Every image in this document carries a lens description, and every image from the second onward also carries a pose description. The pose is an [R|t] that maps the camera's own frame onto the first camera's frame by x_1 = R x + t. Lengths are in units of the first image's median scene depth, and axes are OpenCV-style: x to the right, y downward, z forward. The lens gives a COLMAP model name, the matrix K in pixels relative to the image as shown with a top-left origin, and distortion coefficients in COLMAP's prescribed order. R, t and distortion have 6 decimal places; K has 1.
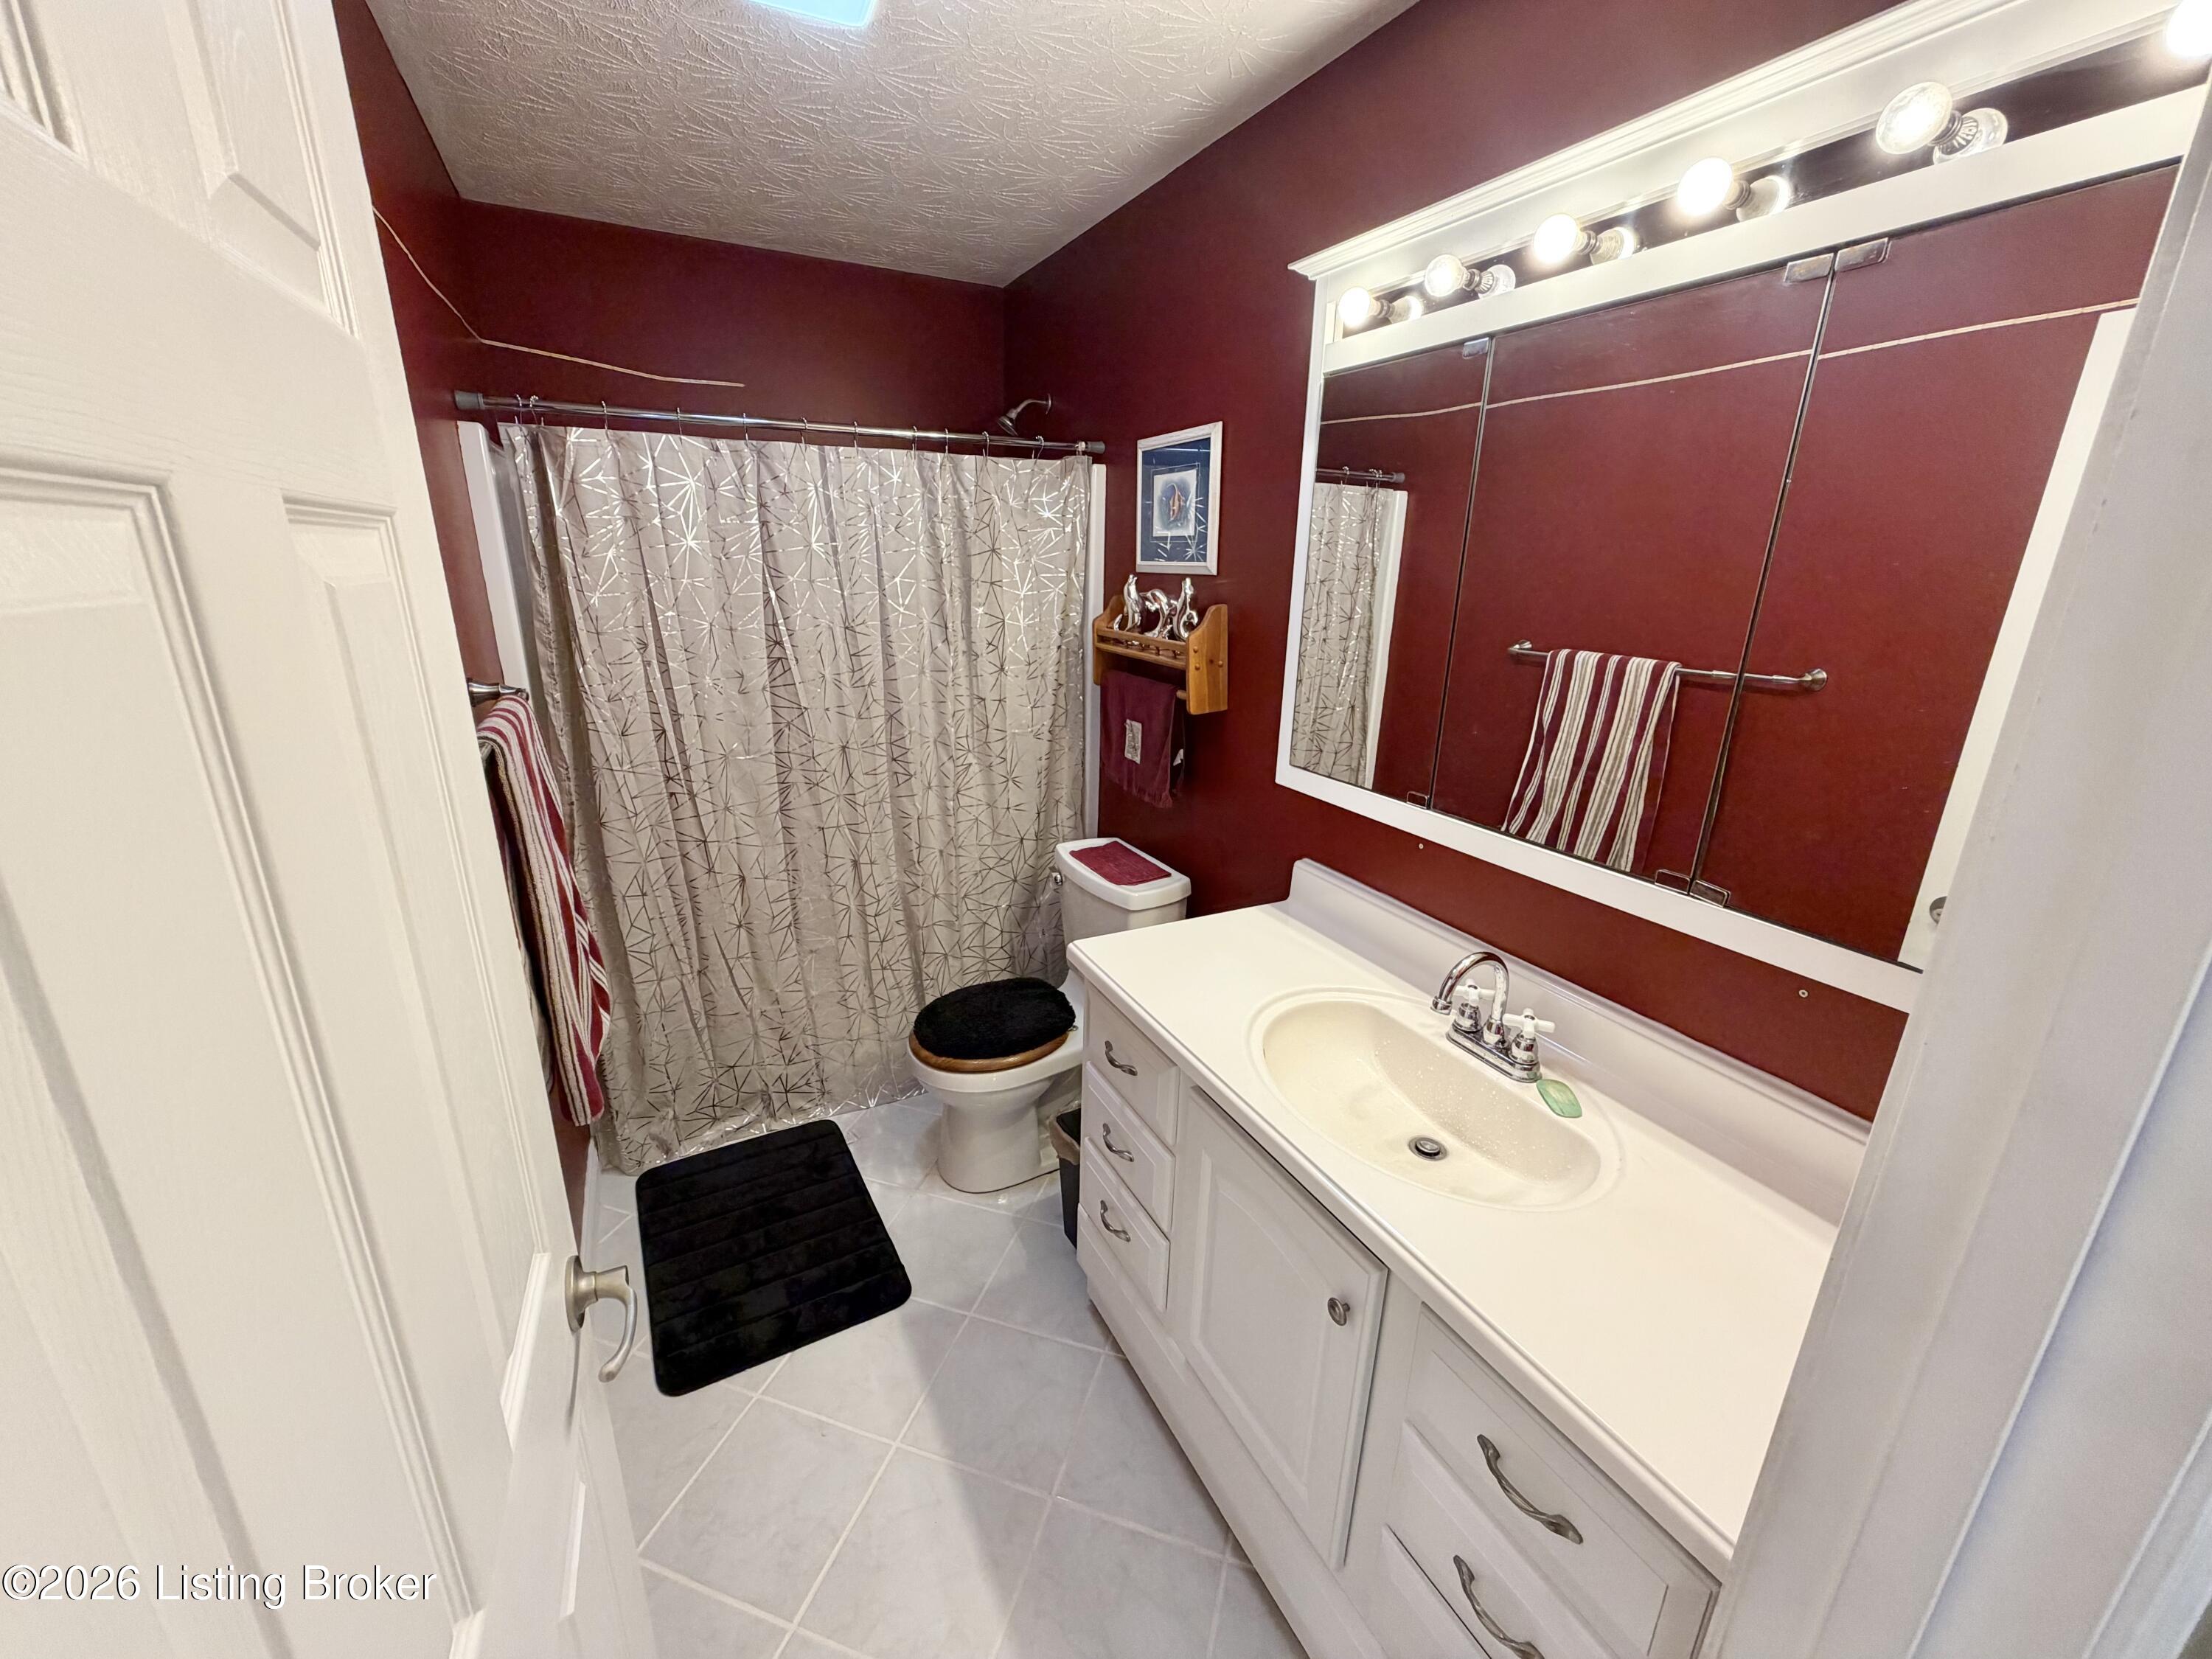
lens RADIAL K [[880.2, 0, 1106.2], [0, 880.2, 832.0], [0, 0, 1]] dist [-0.000074, 0.000002]
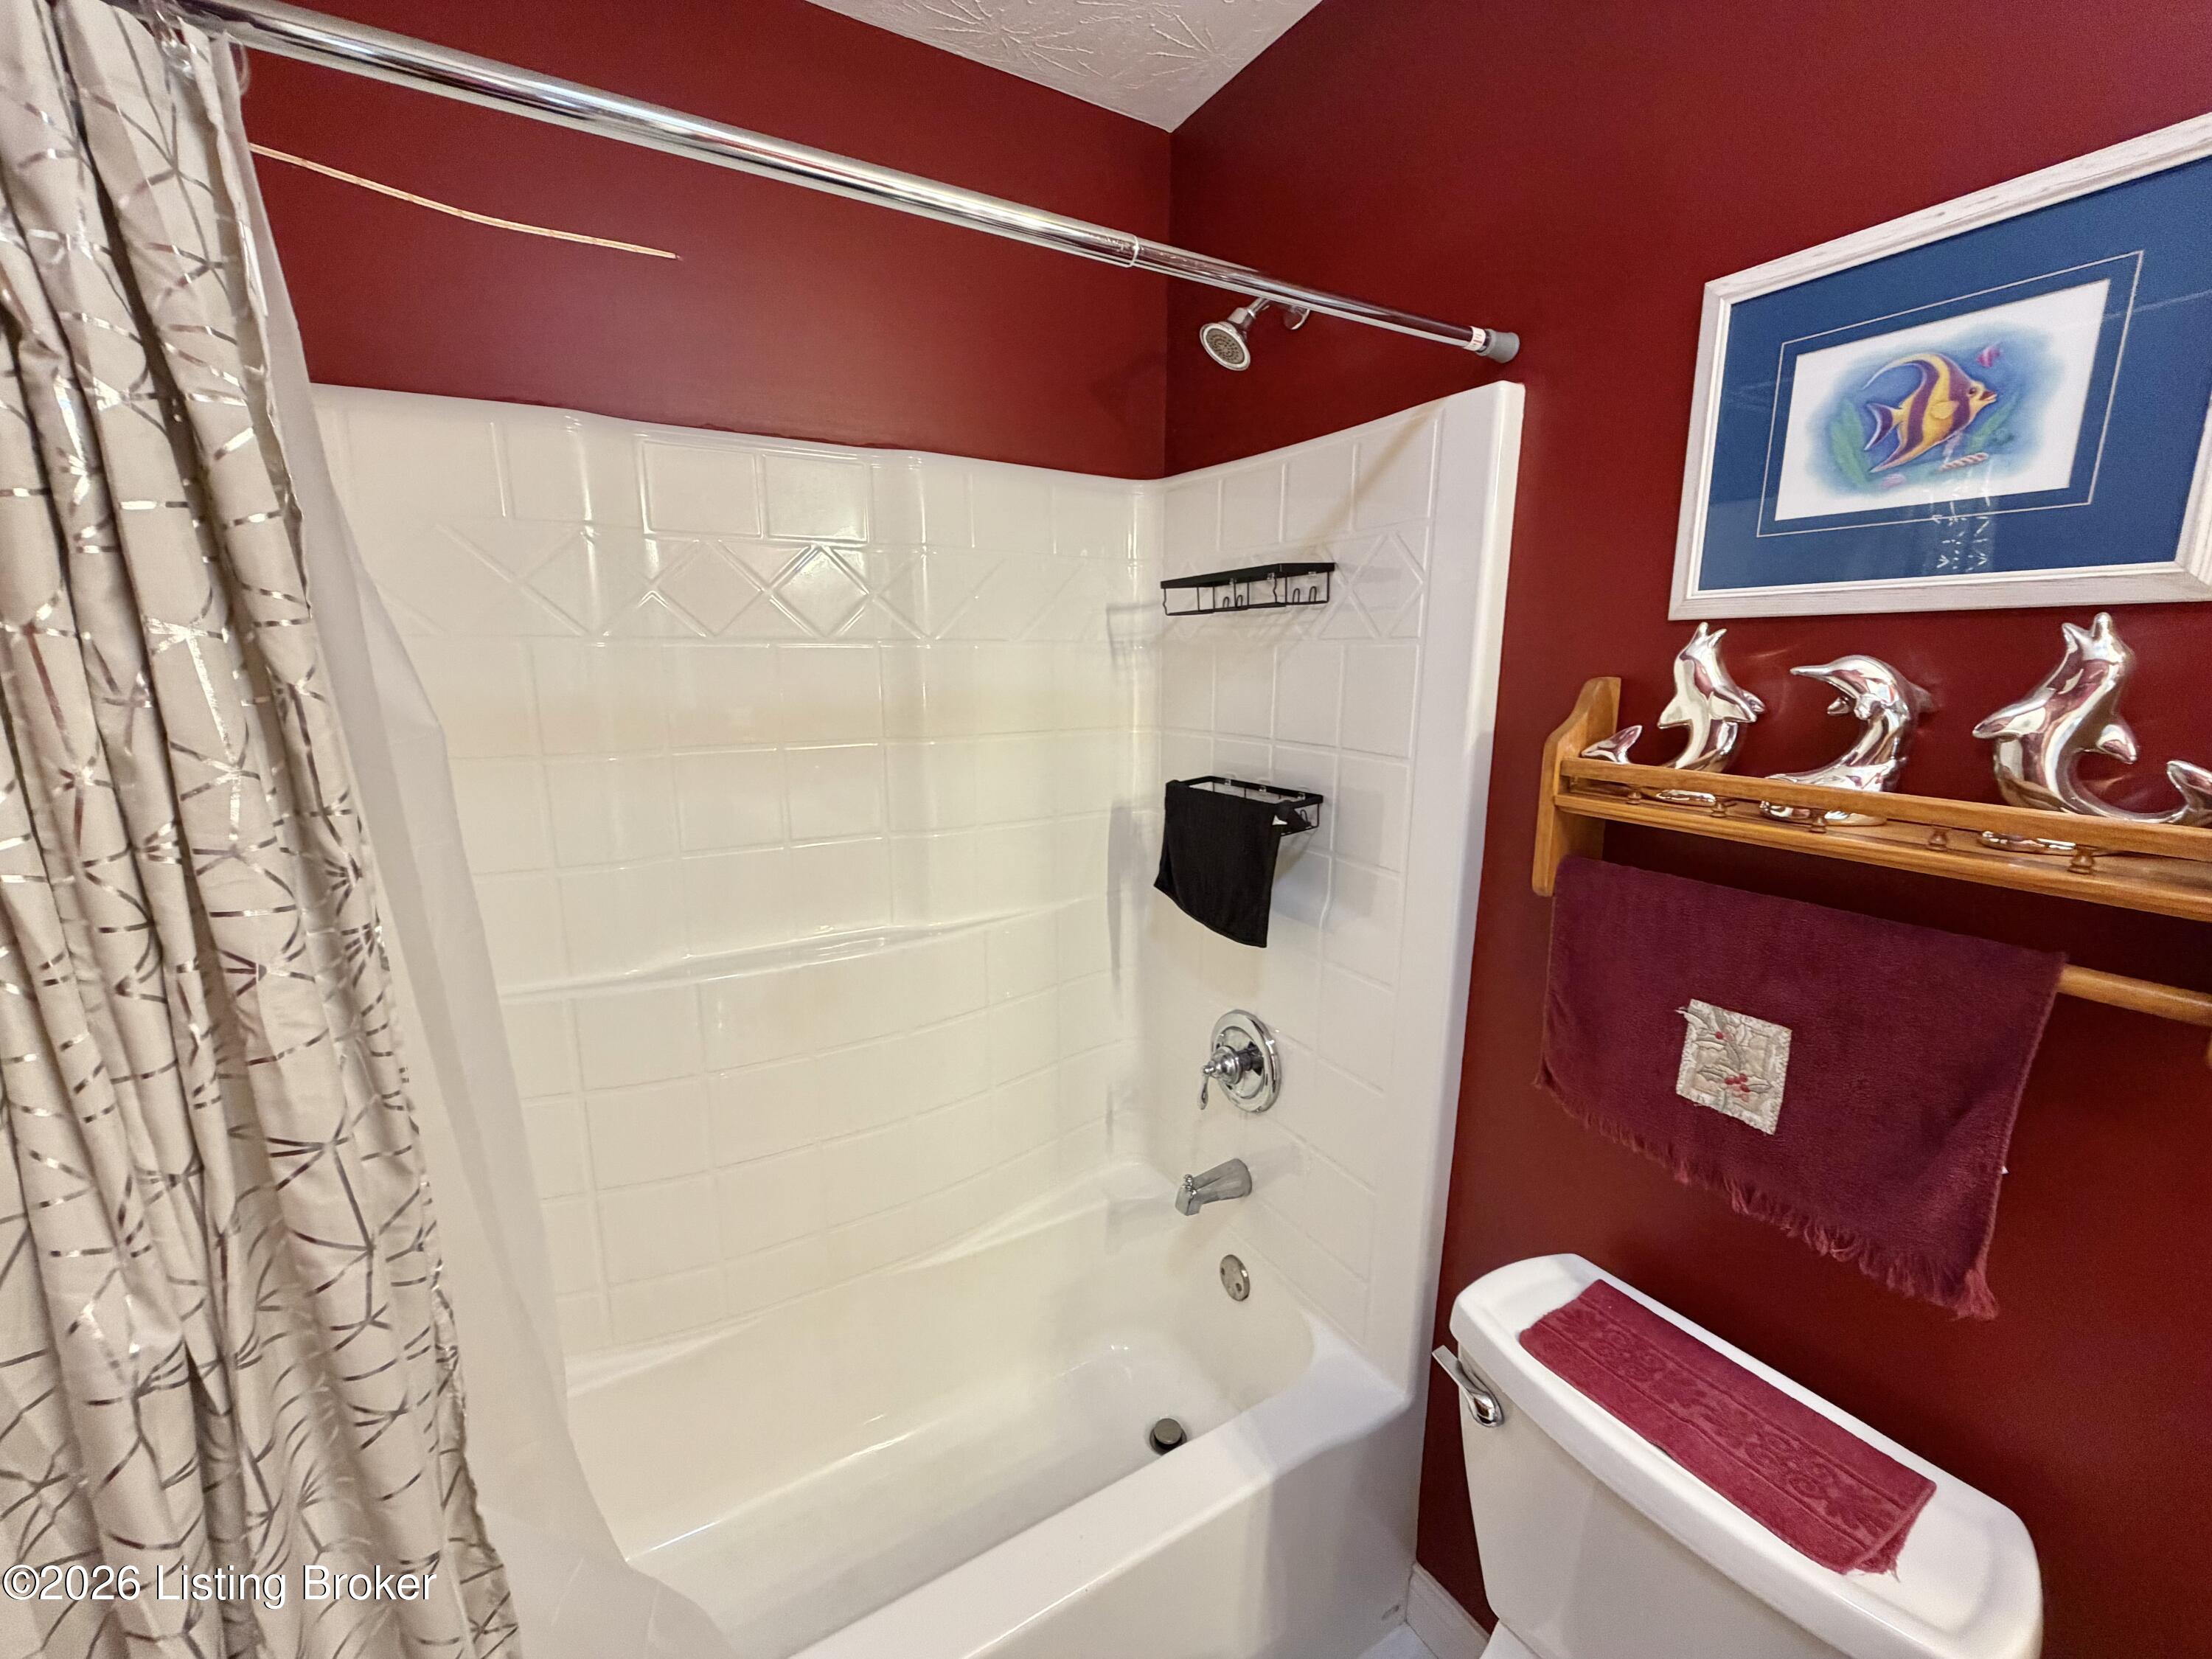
lens RADIAL K [[880.2, 0, 1101.8], [0, 880.2, 832.6], [0, 0, 1]] dist [-0.000074, 0.000002]
pose [[0.998502, -0.025455, 0.048429, -0.254140], [0.029902, 0.995175, -0.093449, -0.177730], [-0.045817, 0.094758, 0.994445, 0.654872]]
